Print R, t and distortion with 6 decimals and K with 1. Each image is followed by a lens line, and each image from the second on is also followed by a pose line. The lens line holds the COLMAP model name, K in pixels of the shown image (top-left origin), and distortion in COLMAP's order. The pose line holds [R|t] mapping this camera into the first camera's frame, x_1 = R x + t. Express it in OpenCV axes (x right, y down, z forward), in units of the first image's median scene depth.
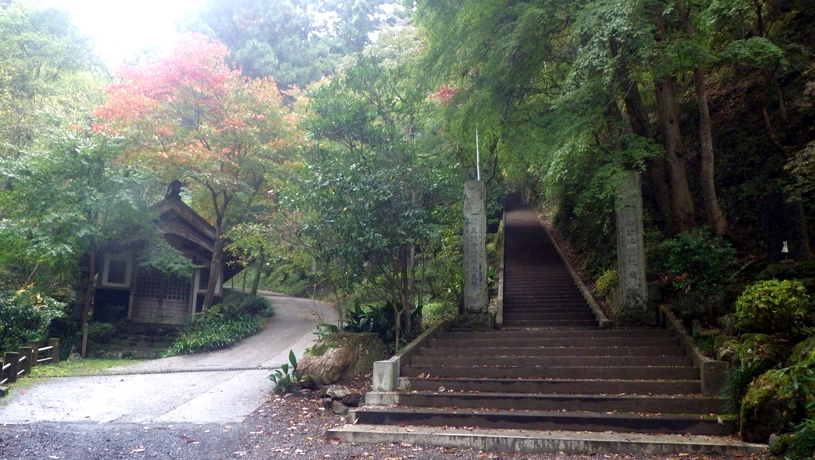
lens RADIAL K [[671.9, 0, 410.3], [0, 671.9, 235.7], [0, 0, 1]] dist [-0.008069, -0.003932]
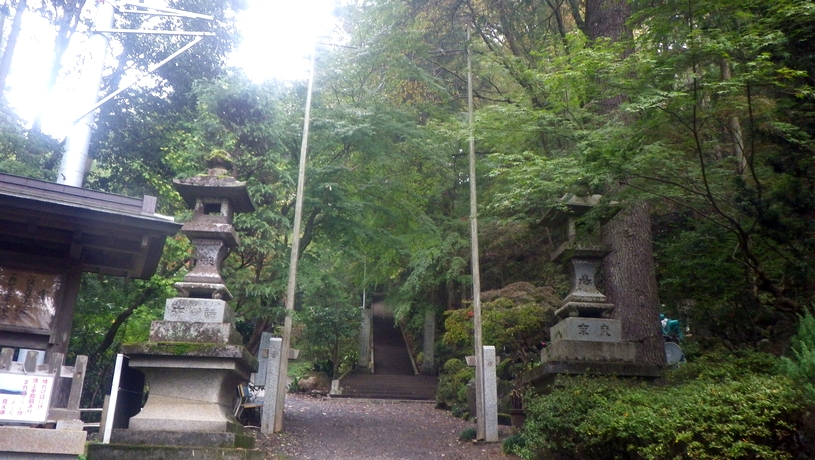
lens RADIAL K [[671.9, 0, 404.0], [0, 671.9, 229.0], [0, 0, 1]] dist [-0.008069, -0.003932]
pose [[0.978558, 0.088030, 0.186213, -0.249986], [-0.066813, 0.990846, -0.117302, -0.100781], [-0.194834, 0.102345, 0.975482, -1.401792]]
